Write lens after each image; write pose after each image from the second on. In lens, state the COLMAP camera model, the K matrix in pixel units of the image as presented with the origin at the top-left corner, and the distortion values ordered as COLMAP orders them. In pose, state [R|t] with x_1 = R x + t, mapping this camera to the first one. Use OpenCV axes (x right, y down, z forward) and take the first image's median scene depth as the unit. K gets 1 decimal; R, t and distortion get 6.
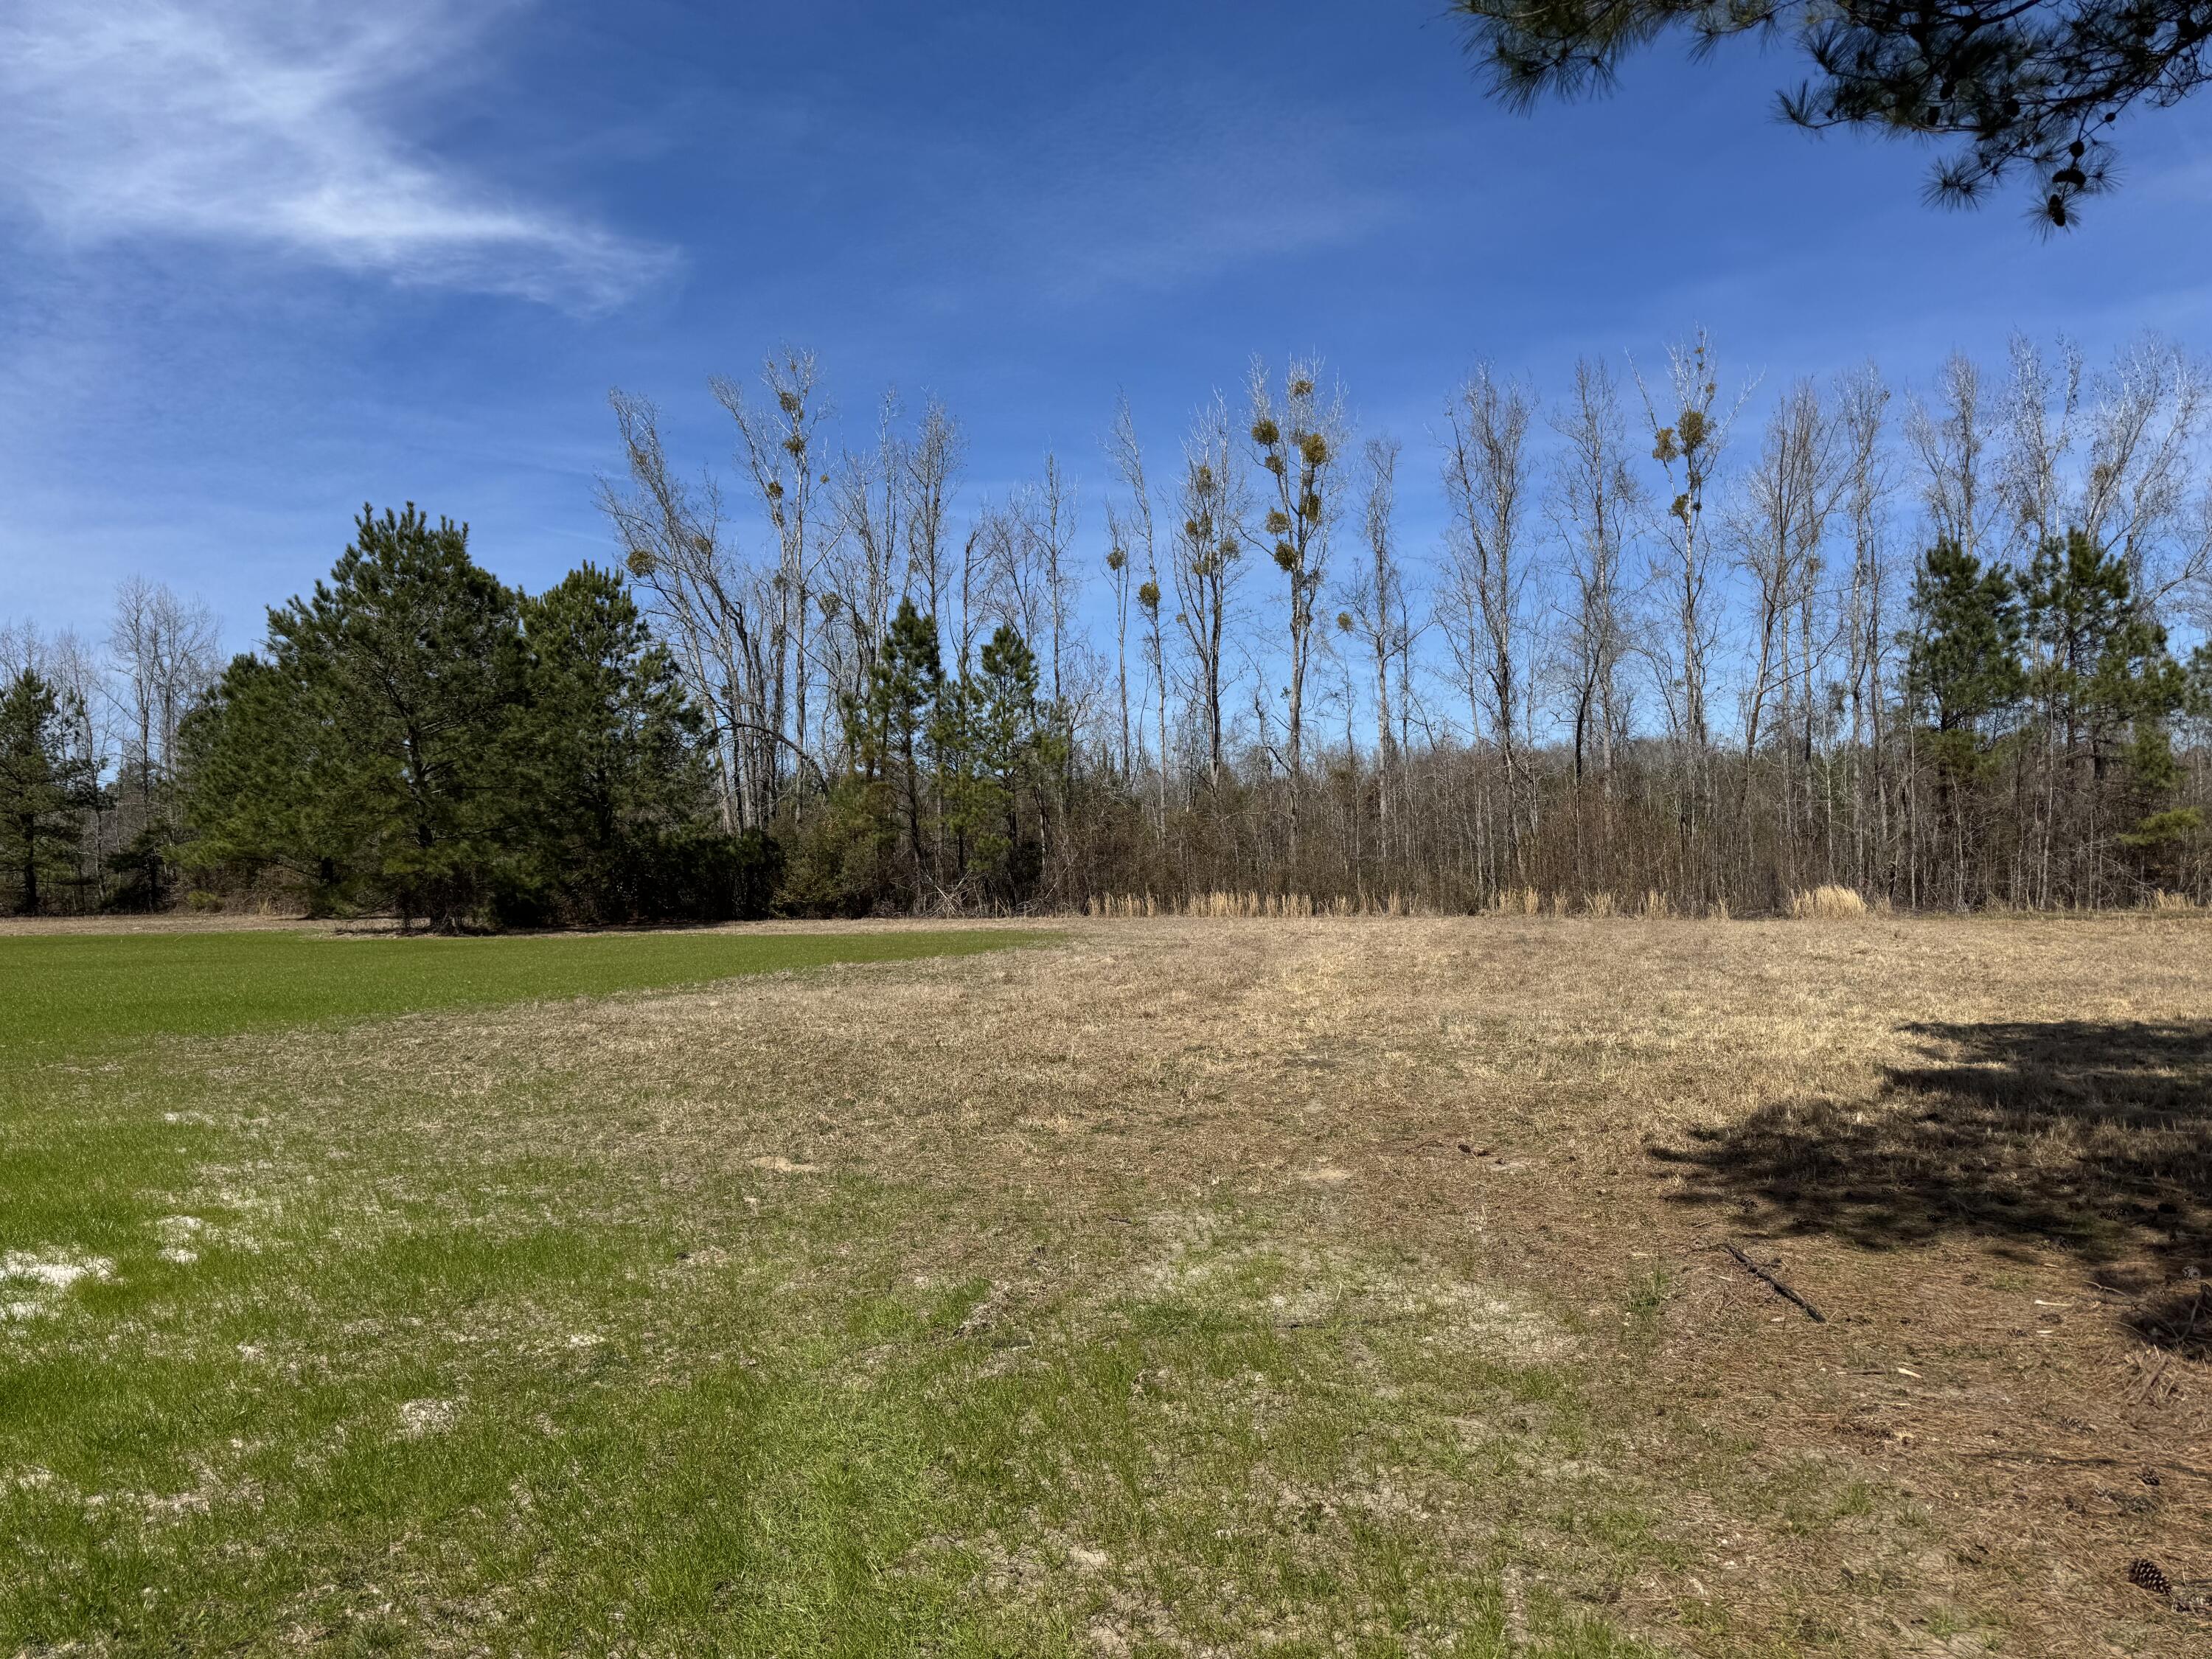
lens RADIAL K [[1560.9, 0, 1072.1], [0, 1560.9, 828.5], [0, 0, 1]] dist [0.115317, -0.216092]
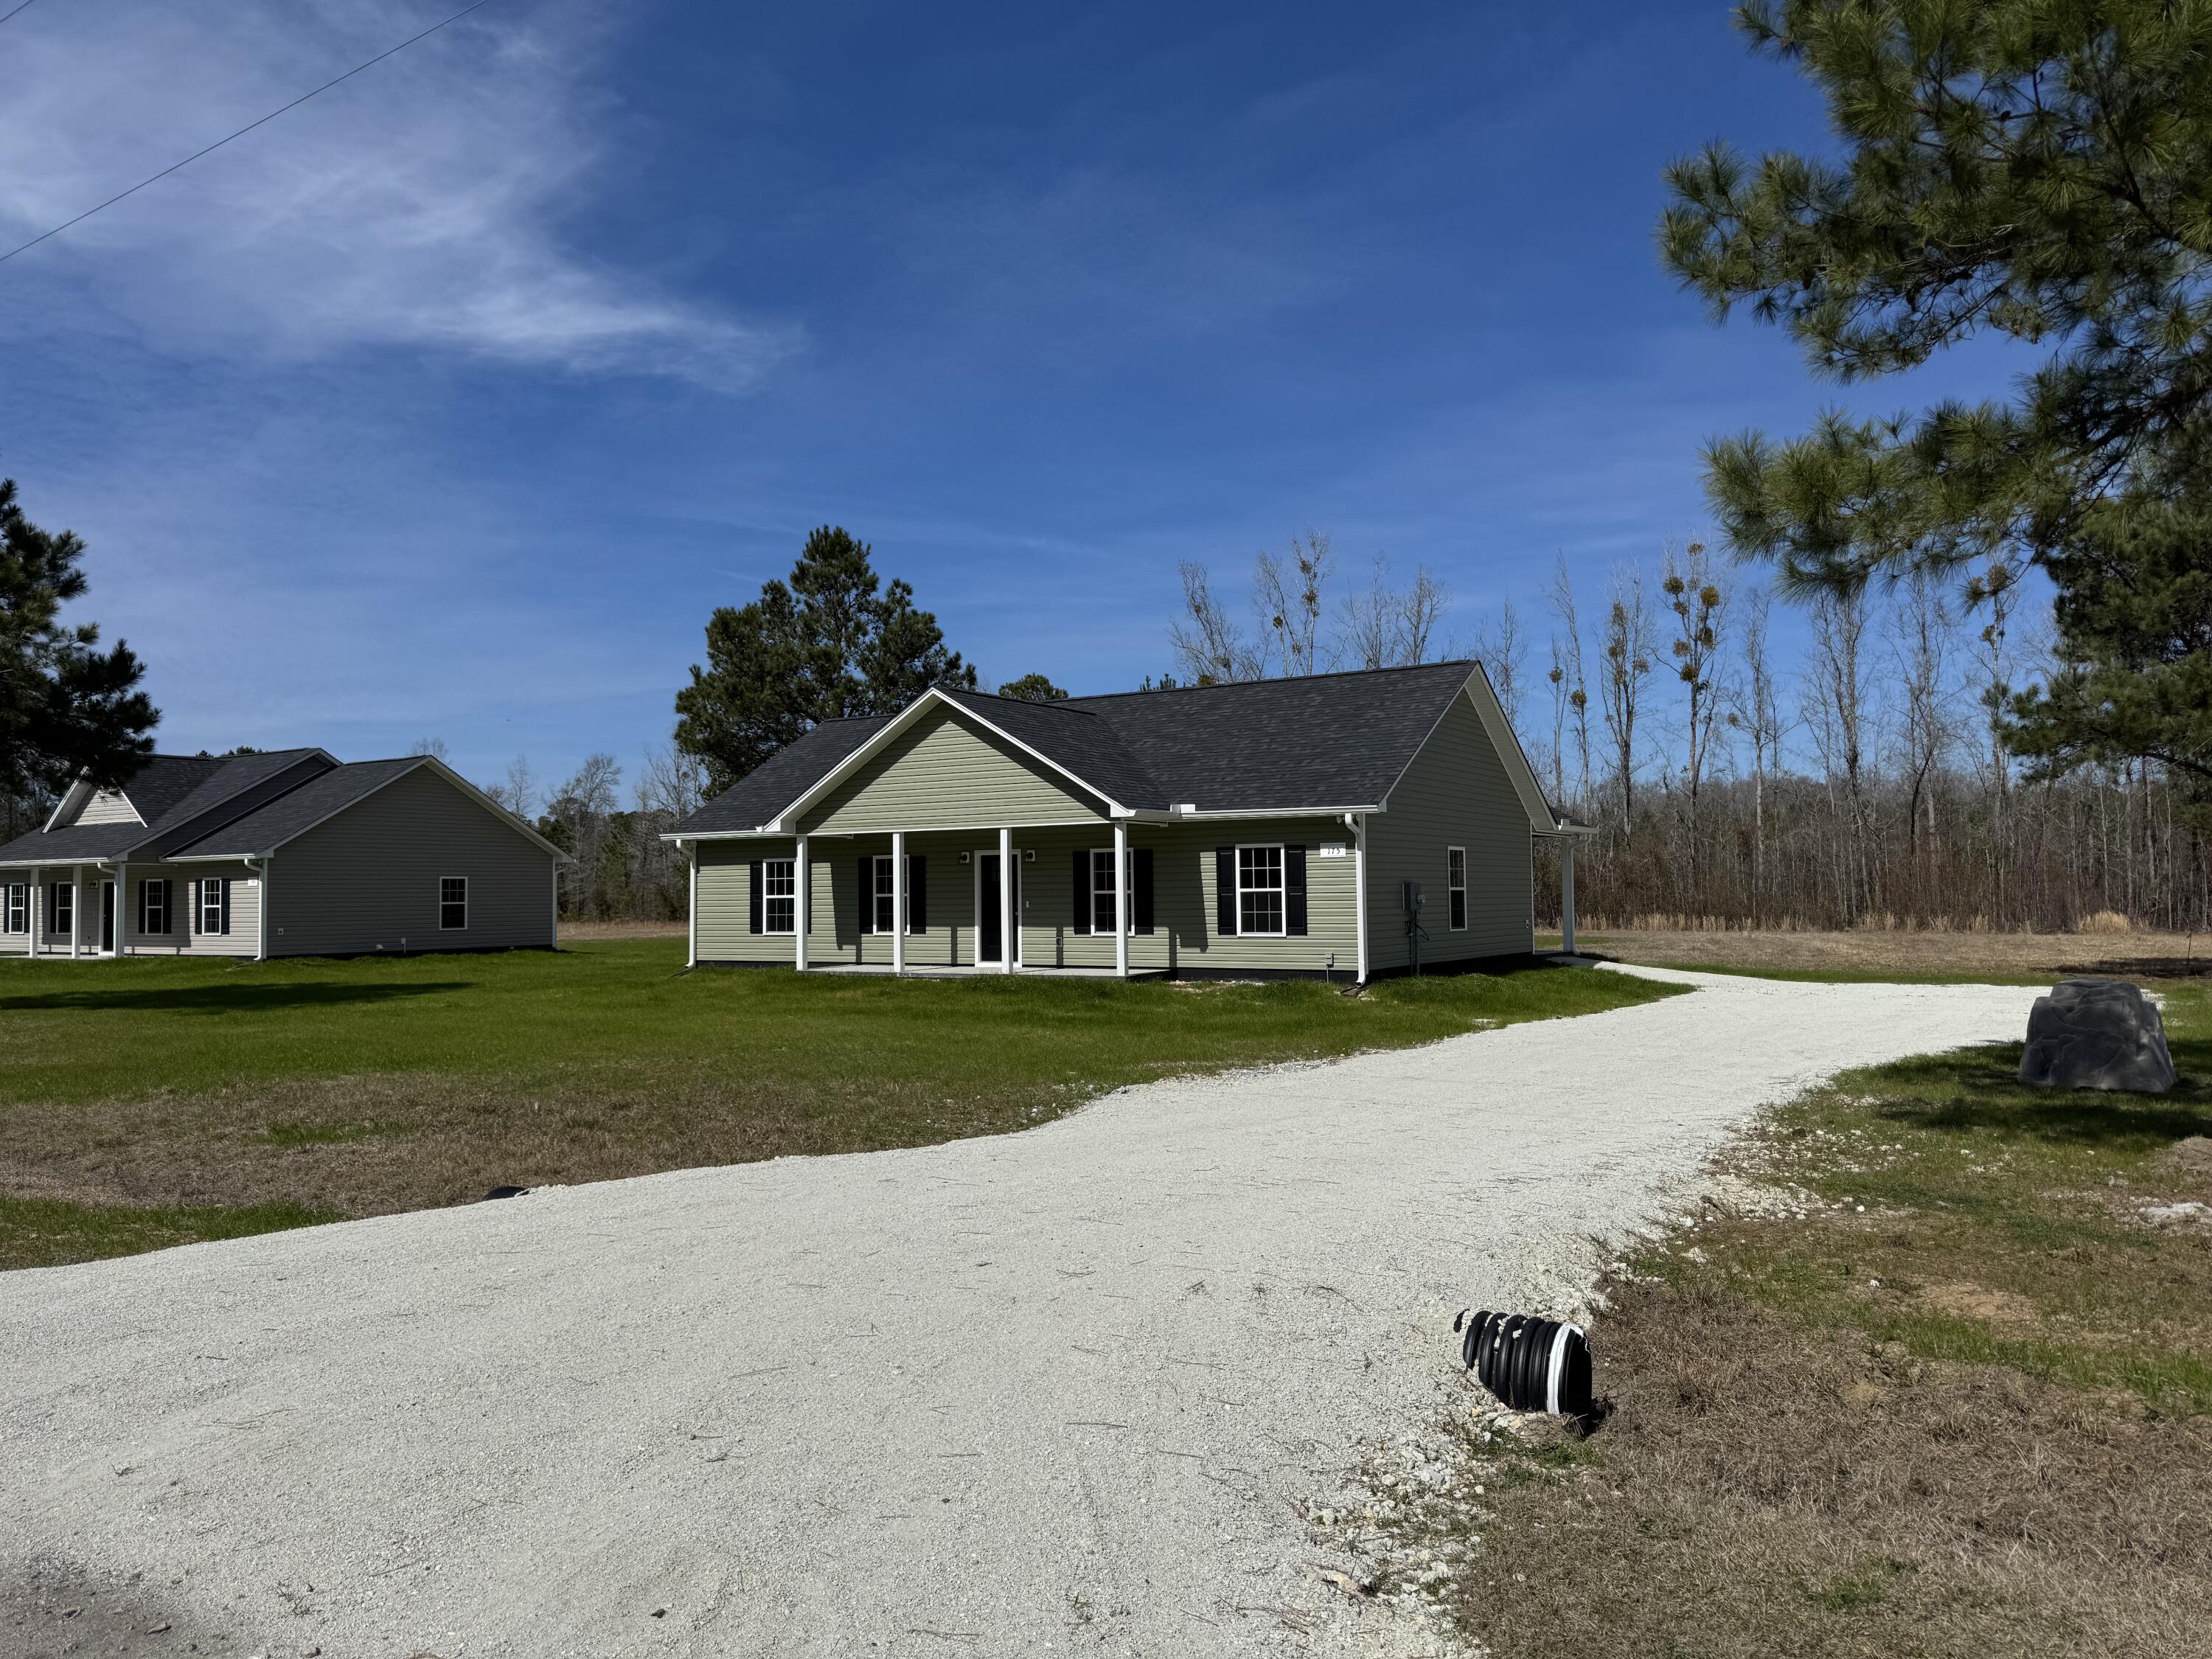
lens RADIAL K [[1560.9, 0, 1072.1], [0, 1560.9, 828.5], [0, 0, 1]] dist [0.115317, -0.216092]
pose [[0.990531, -0.000358, -0.137291, -0.208694], [-0.002810, 0.999734, -0.022878, -0.002455], [0.137263, 0.023047, 0.990267, -0.449890]]
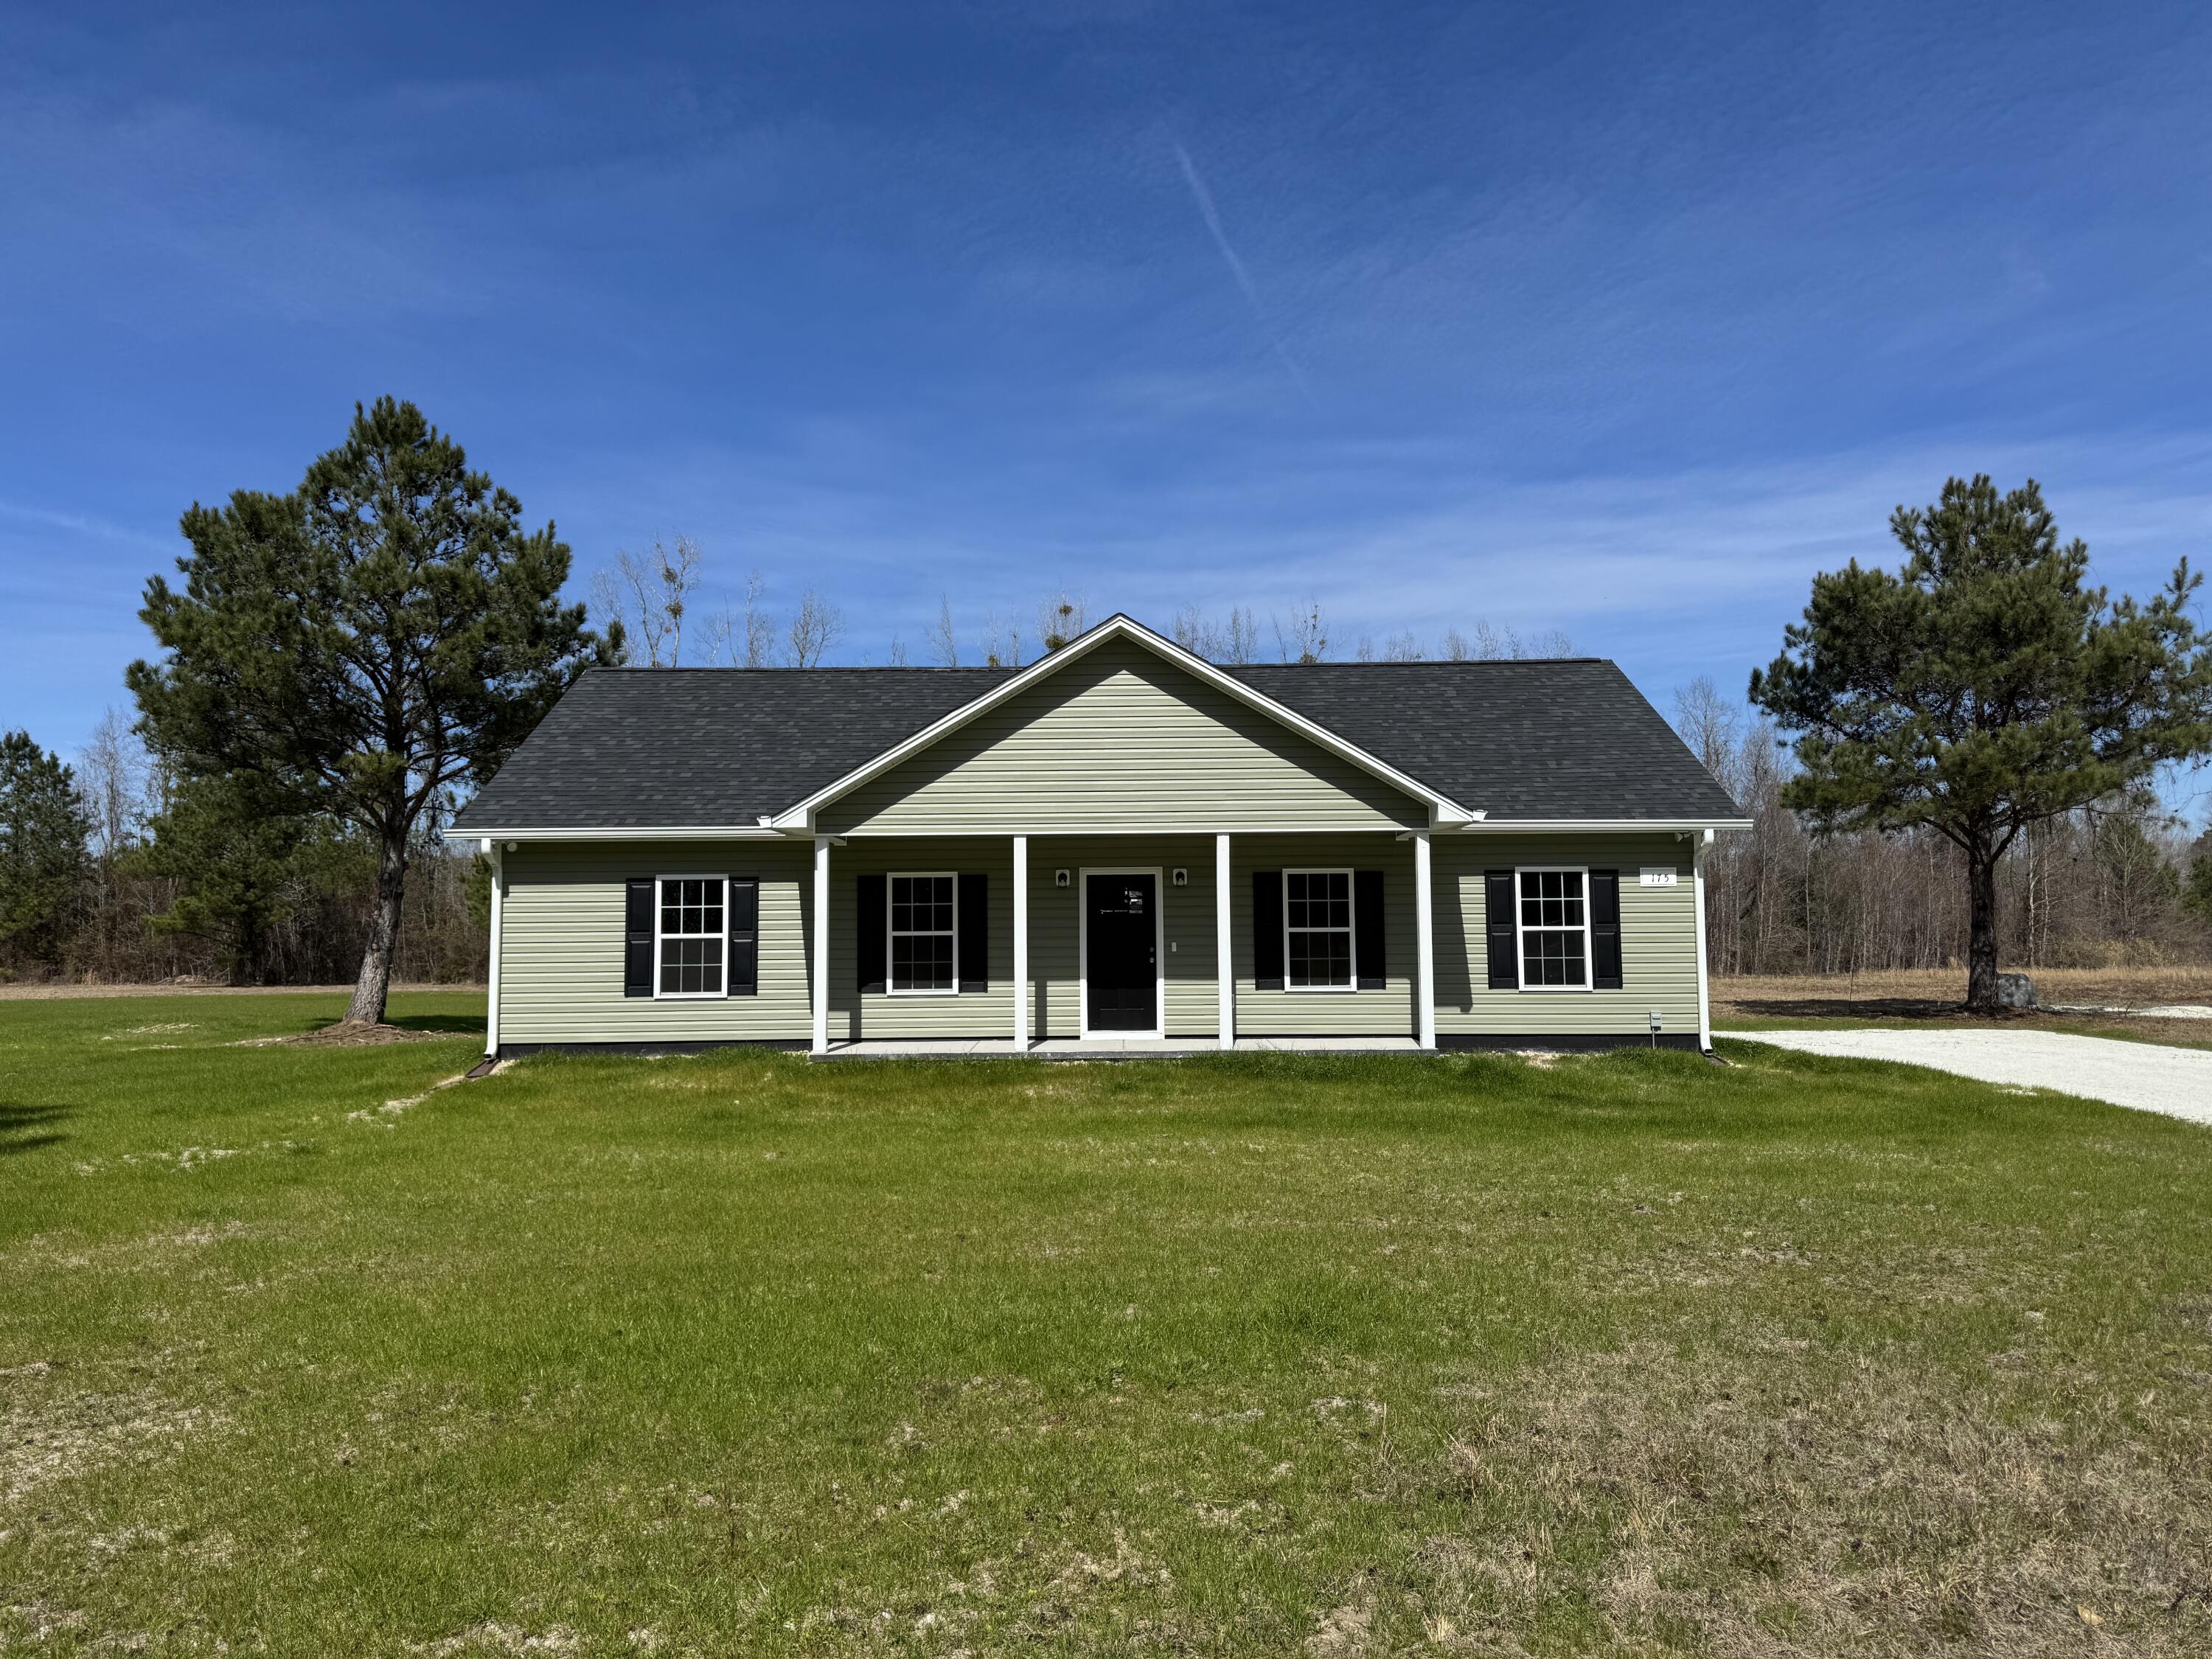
lens RADIAL K [[1560.9, 0, 1072.1], [0, 1560.9, 828.5], [0, 0, 1]] dist [0.115317, -0.216092]
pose [[0.913941, 0.037760, 0.404087, -0.415922], [-0.014466, 0.998061, -0.060546, 0.004297], [-0.405589, 0.049490, 0.912715, -0.291364]]
